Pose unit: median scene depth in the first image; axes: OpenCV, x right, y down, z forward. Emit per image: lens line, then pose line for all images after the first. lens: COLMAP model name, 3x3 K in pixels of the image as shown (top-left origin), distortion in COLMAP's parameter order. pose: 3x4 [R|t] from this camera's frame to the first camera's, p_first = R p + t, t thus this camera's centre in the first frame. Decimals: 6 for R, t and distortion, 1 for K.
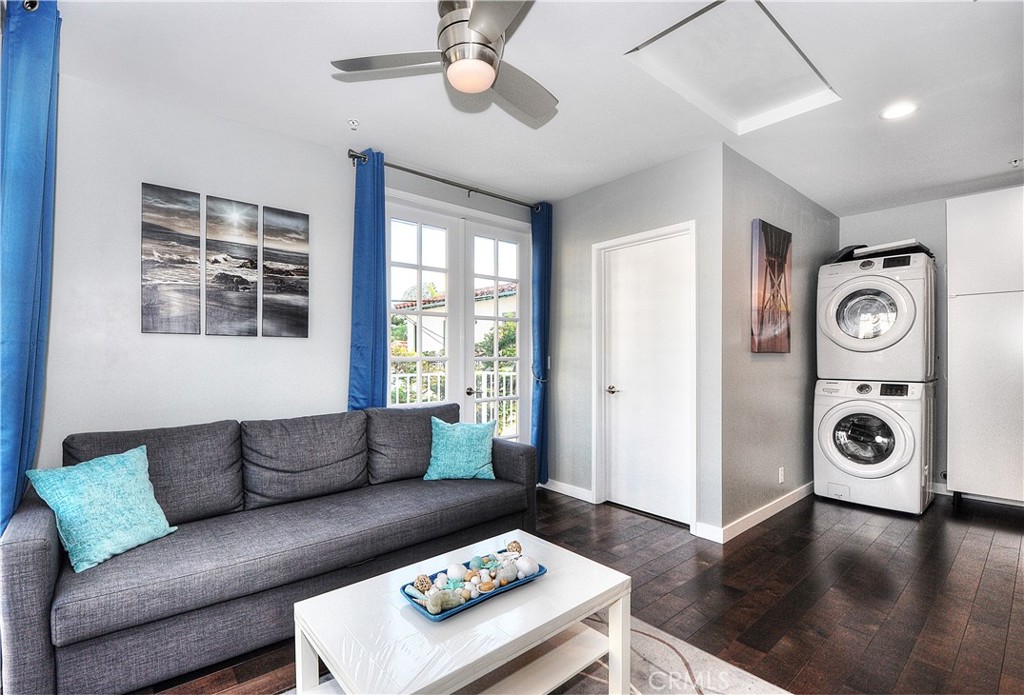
lens RADIAL K [[462.7, 0, 512.0], [0, 462.7, 347.5], [0, 0, 1]] dist [-0.000443, -0.000046]
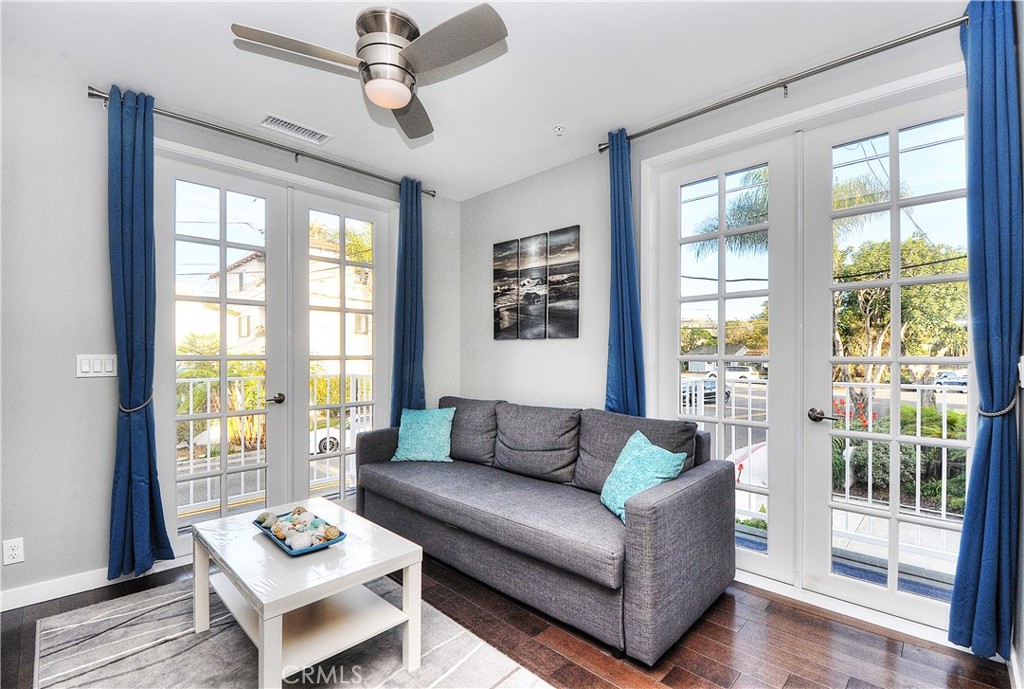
lens RADIAL K [[462.2, 0, 512.0], [0, 462.2, 344.5], [0, 0, 1]] dist [0.001455, 0.000058]
pose [[0.079870, -0.016618, -0.996667, 0.672158], [0.016991, 0.999738, -0.015308, 0.009425], [0.996660, -0.015712, 0.080132, 0.804064]]
